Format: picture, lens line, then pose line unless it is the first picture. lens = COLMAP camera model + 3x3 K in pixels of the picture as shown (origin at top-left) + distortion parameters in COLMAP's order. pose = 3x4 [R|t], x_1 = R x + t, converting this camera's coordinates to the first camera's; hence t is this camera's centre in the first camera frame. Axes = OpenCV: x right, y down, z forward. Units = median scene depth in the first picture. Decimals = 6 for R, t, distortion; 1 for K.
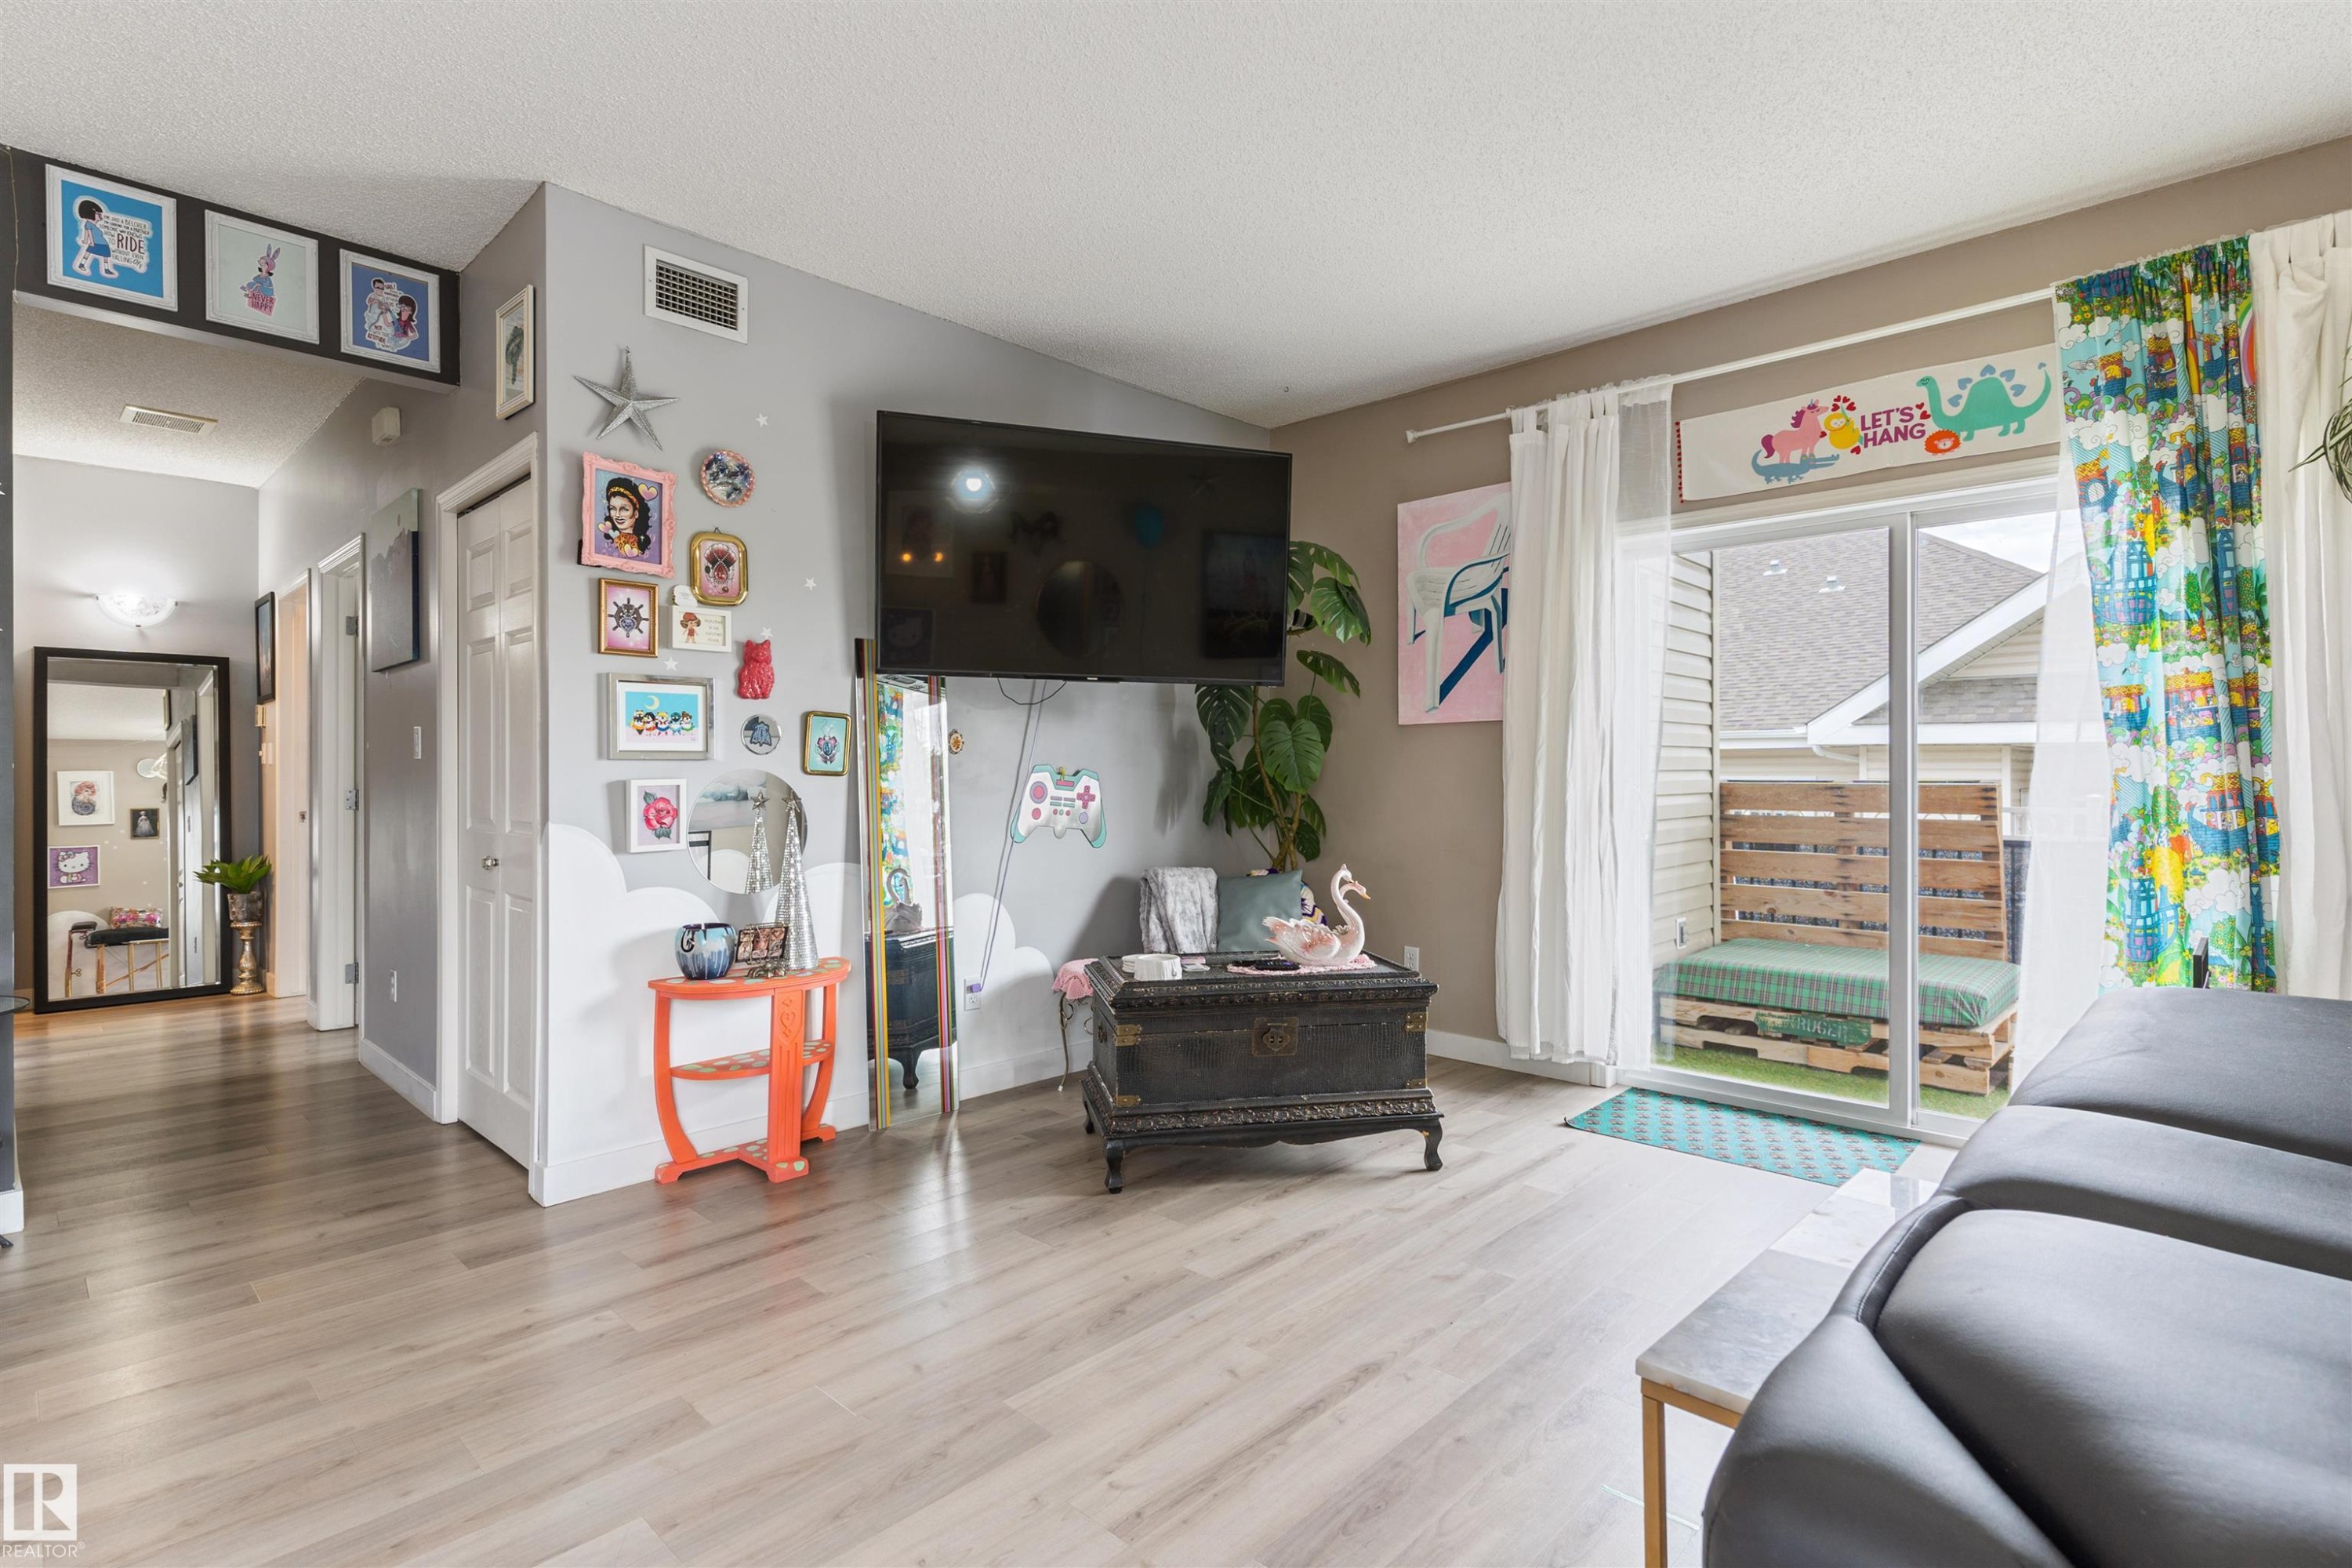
lens RADIAL K [[1149.0, 0, 1183.2], [0, 1149.0, 765.8], [0, 0, 1]] dist [0.004847, -0.000722]
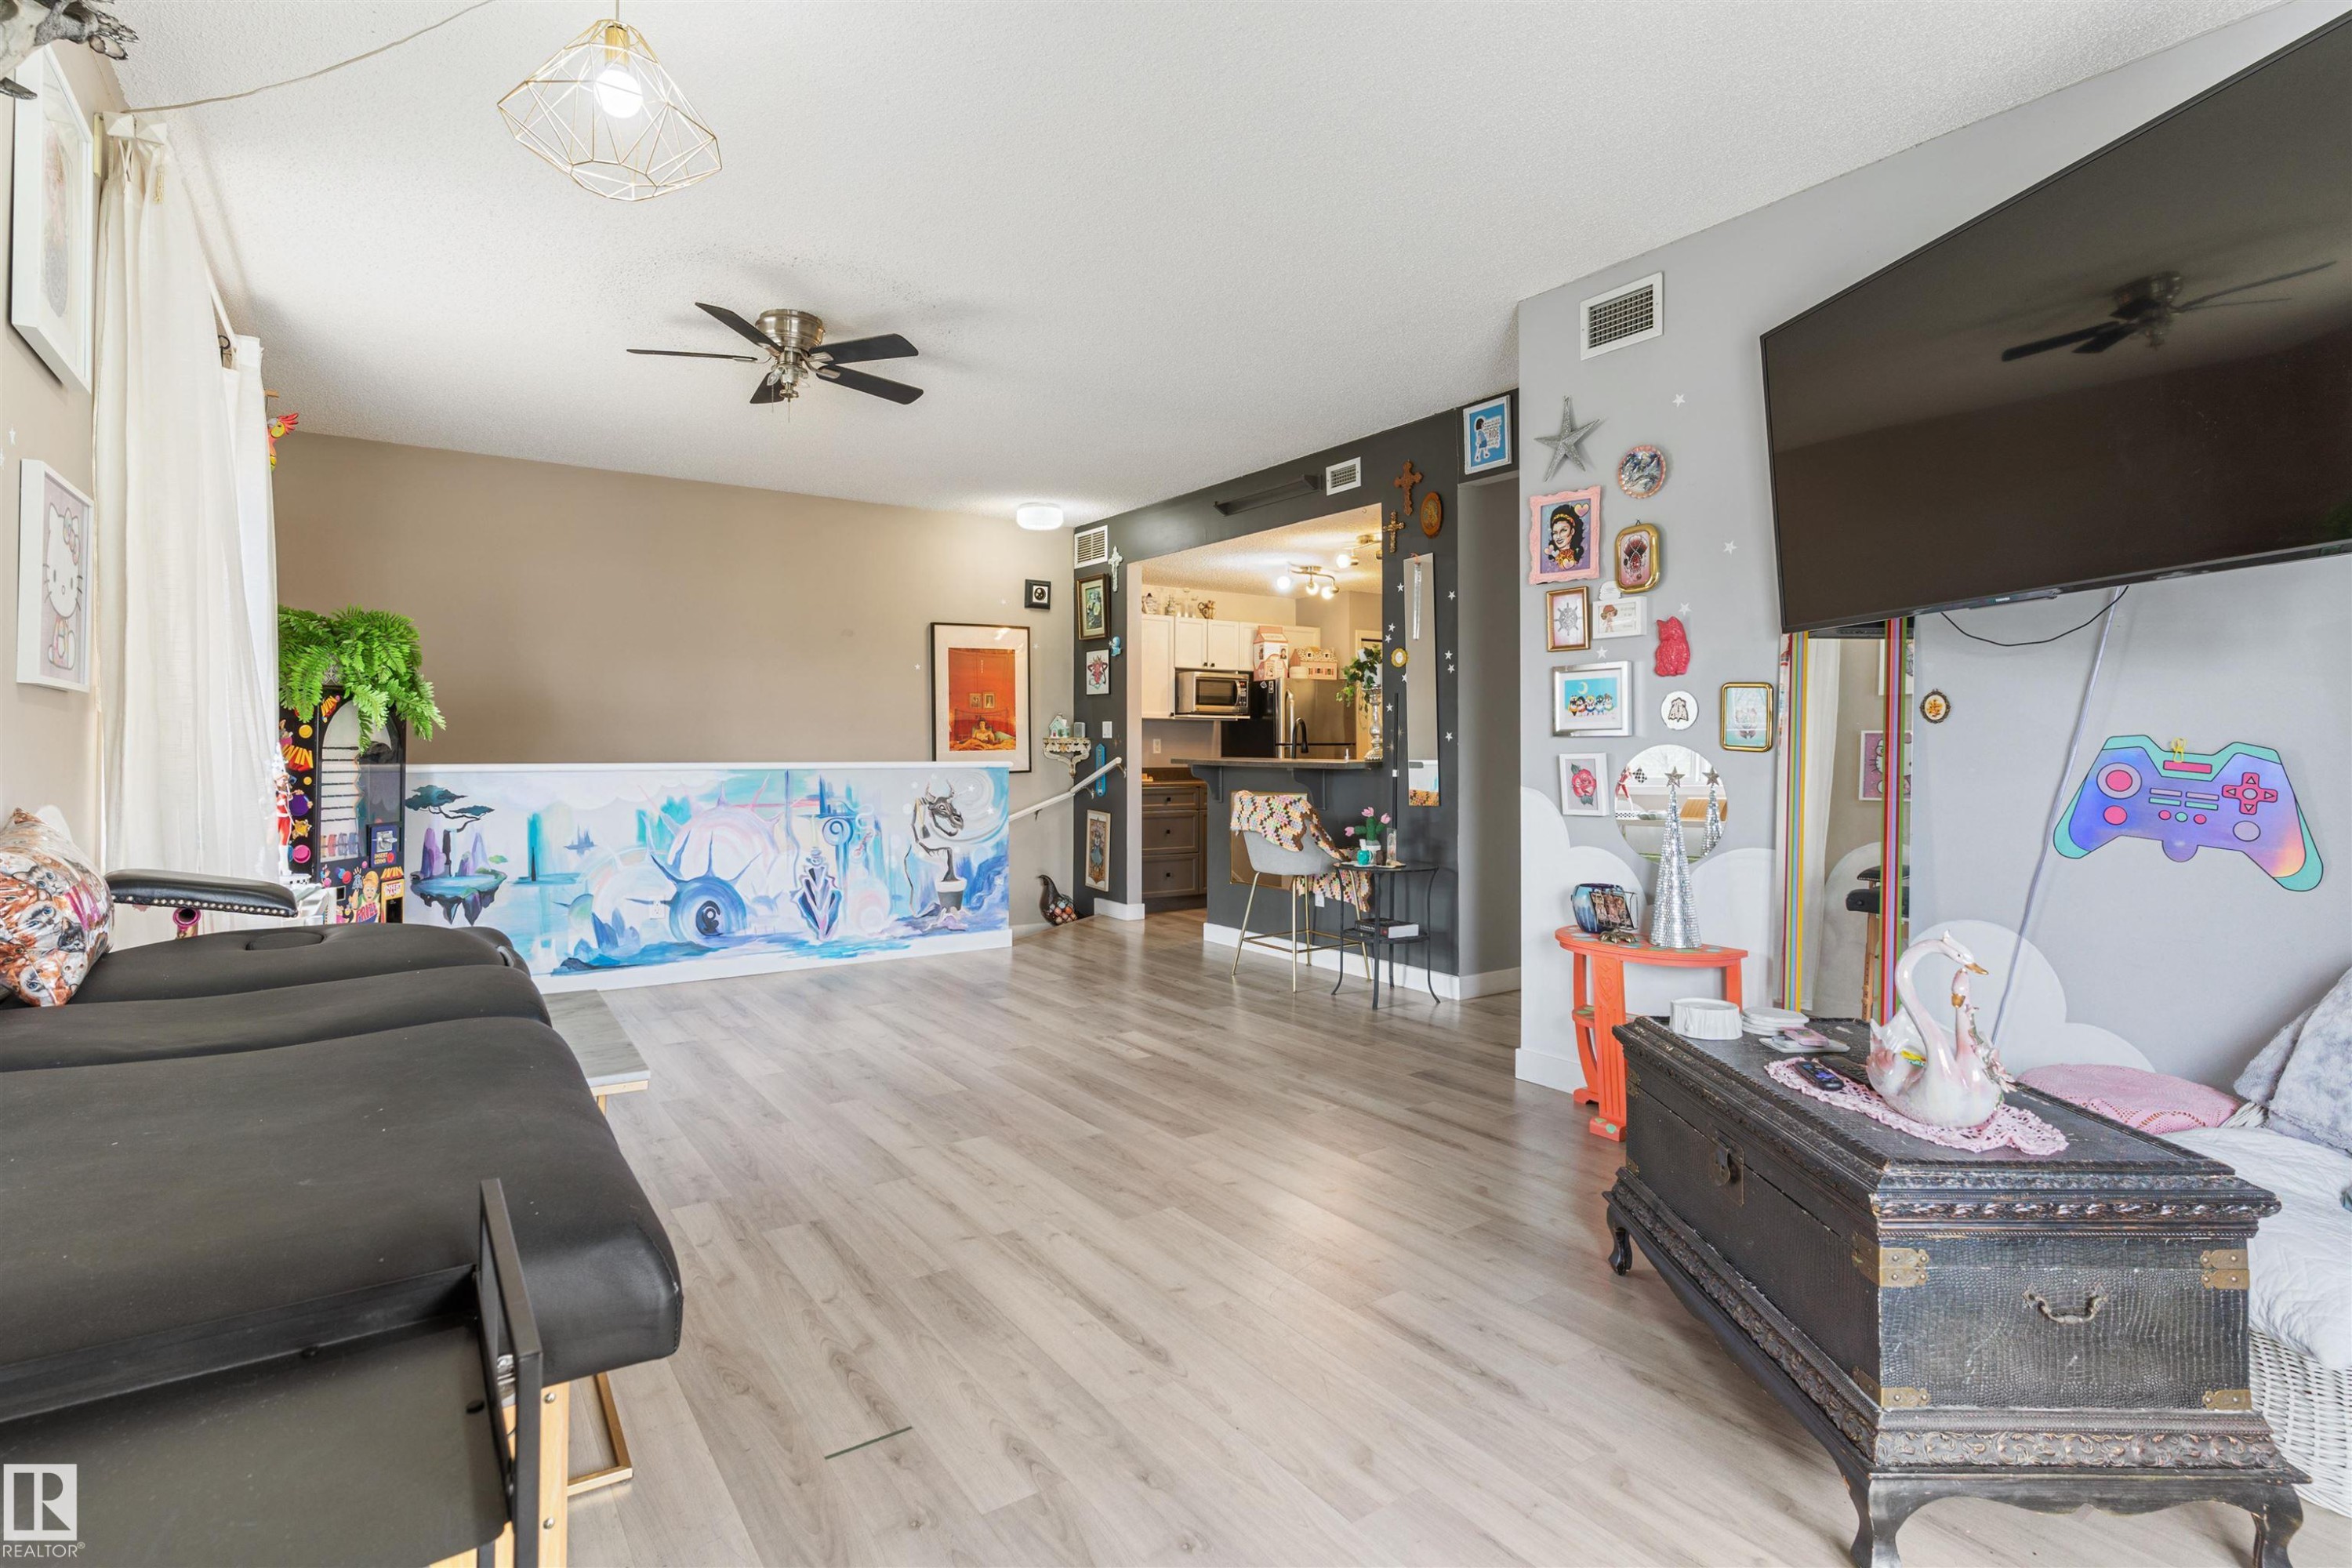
lens RADIAL K [[1149.0, 0, 1157.8], [0, 1149.0, 716.6], [0, 0, 1]] dist [0.004847, -0.000722]
pose [[-0.222535, -0.024807, -0.974609, 0.735938], [0.006656, 0.999614, -0.026964, 0.002835], [0.974902, -0.012488, -0.222284, 0.794317]]
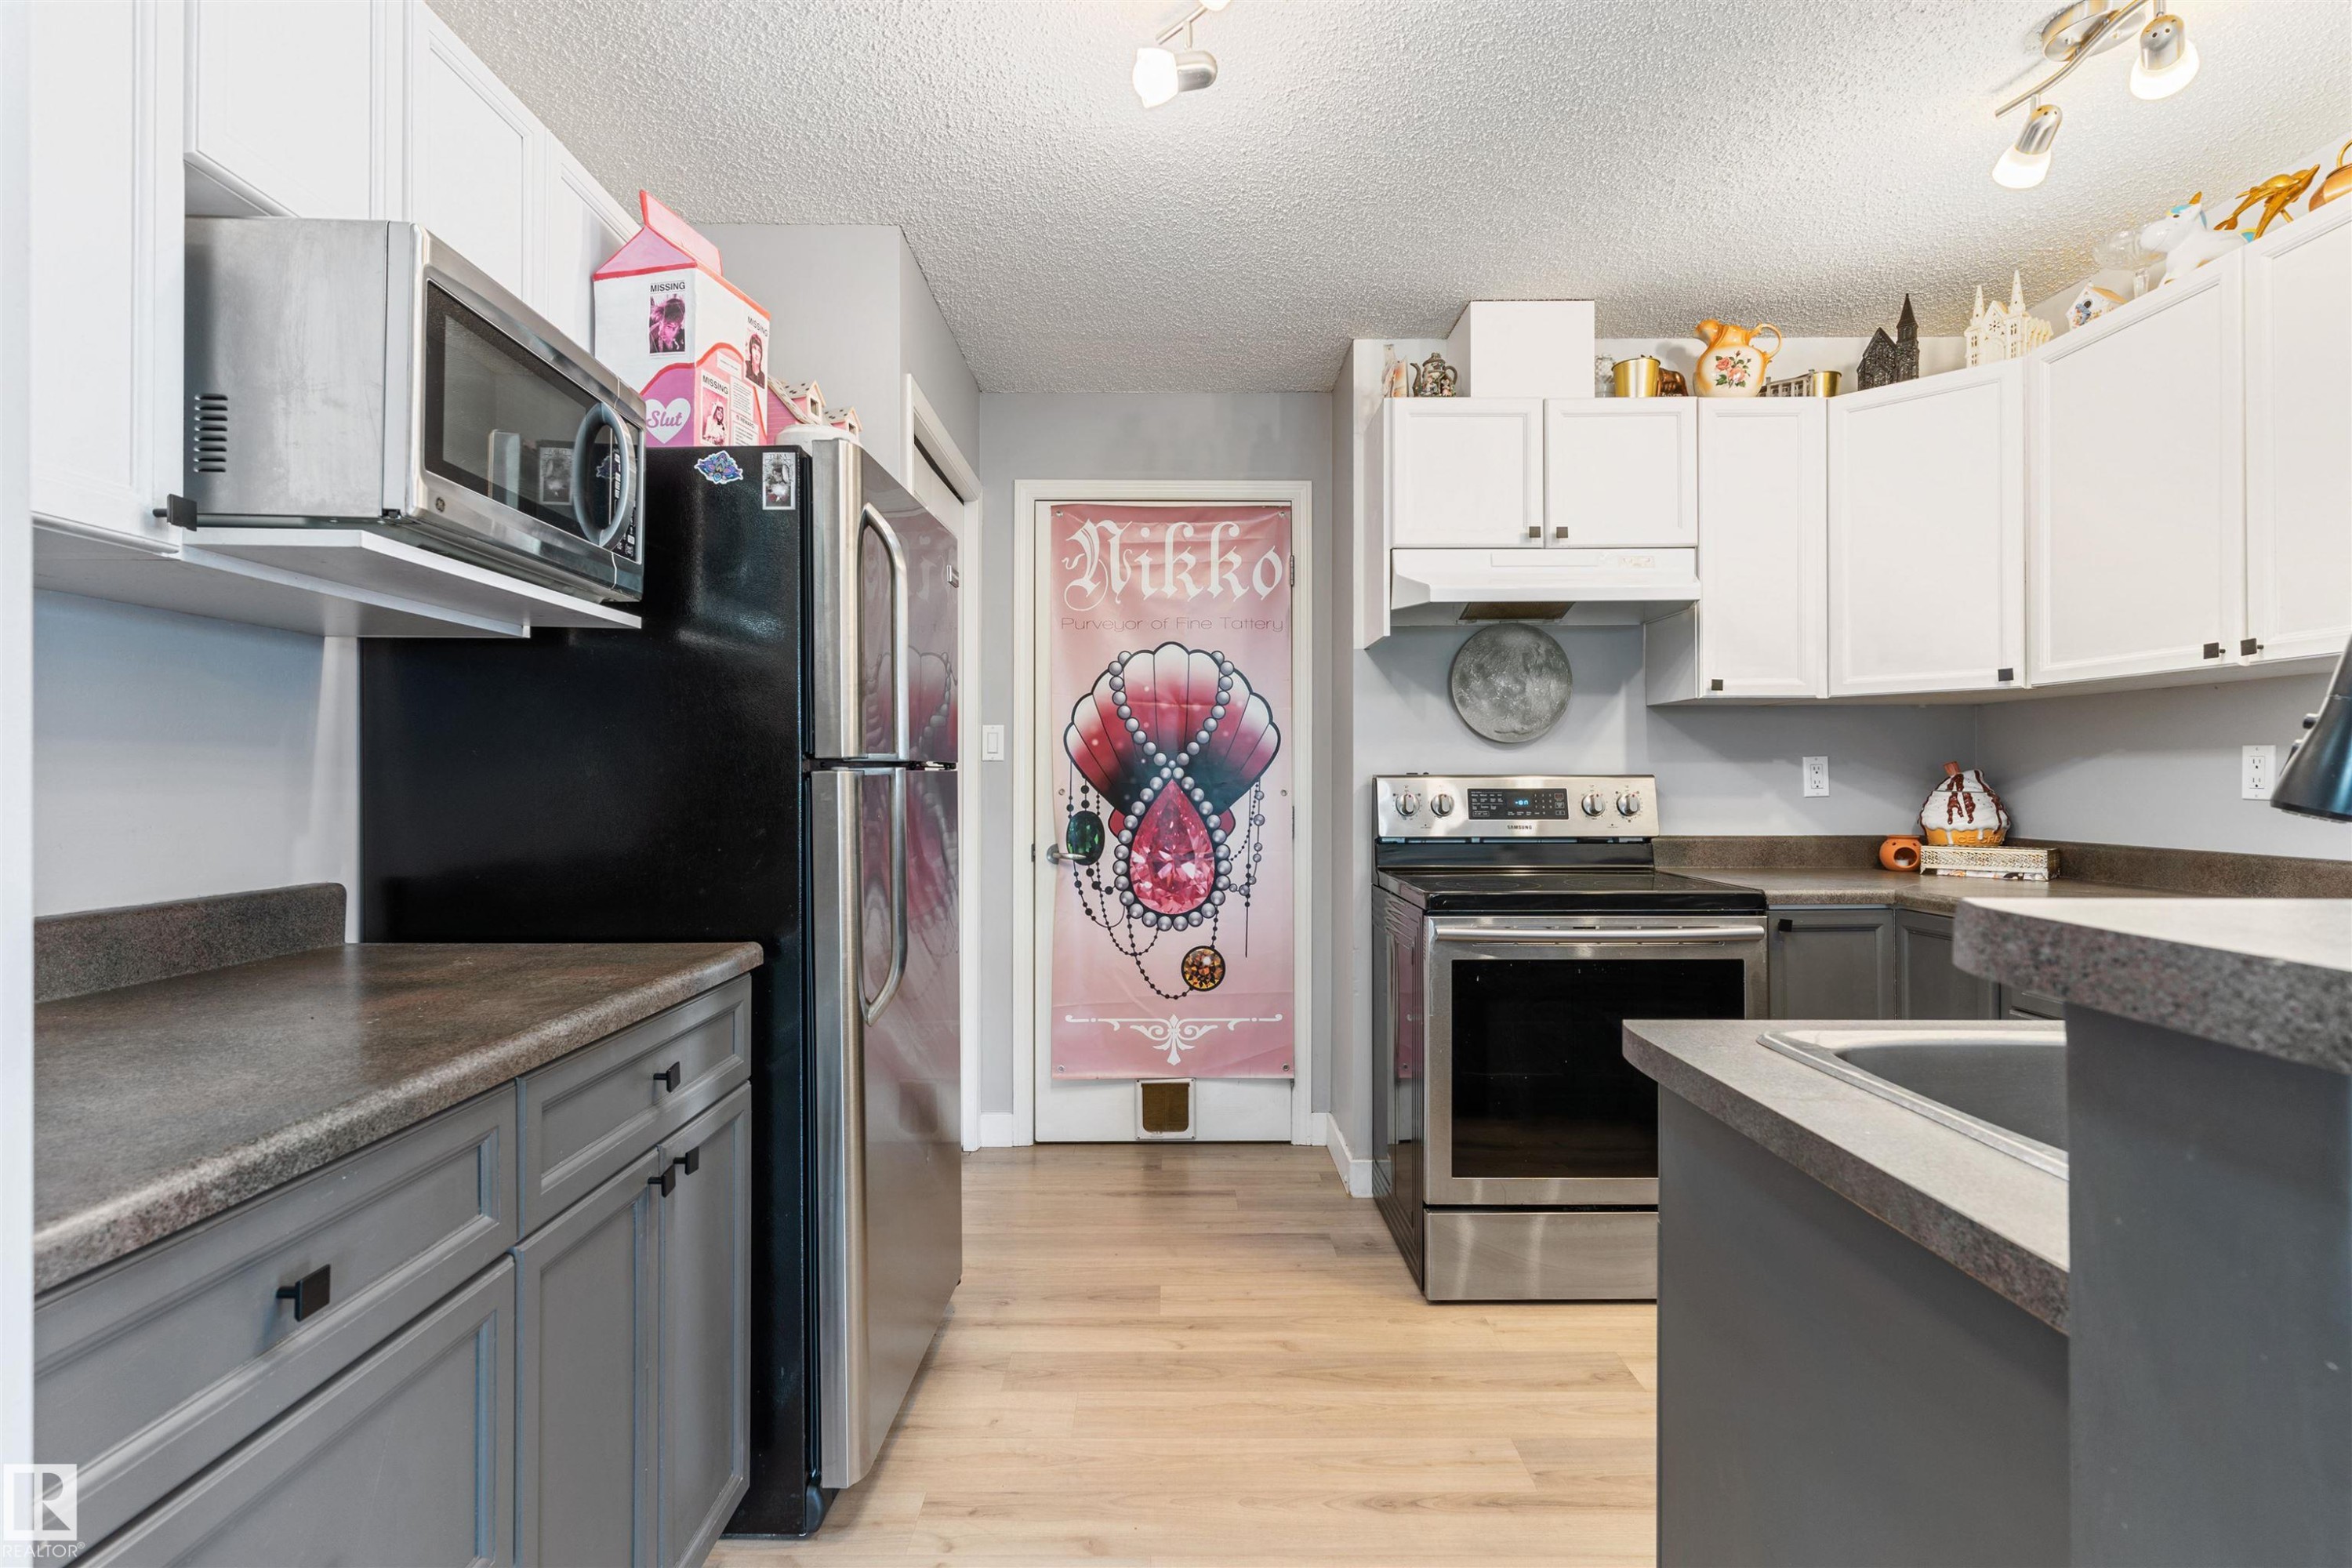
lens RADIAL K [[1121.8, 0, 1187.8], [0, 1121.8, 775.1], [0, 0, 1]] dist [-0.002837, 0.002657]
pose [[0.692627, -0.001538, -0.721294, -1.227485], [0.004996, 0.999984, 0.002665, 0.002672], [0.721278, -0.005450, 0.692624, 0.272072]]
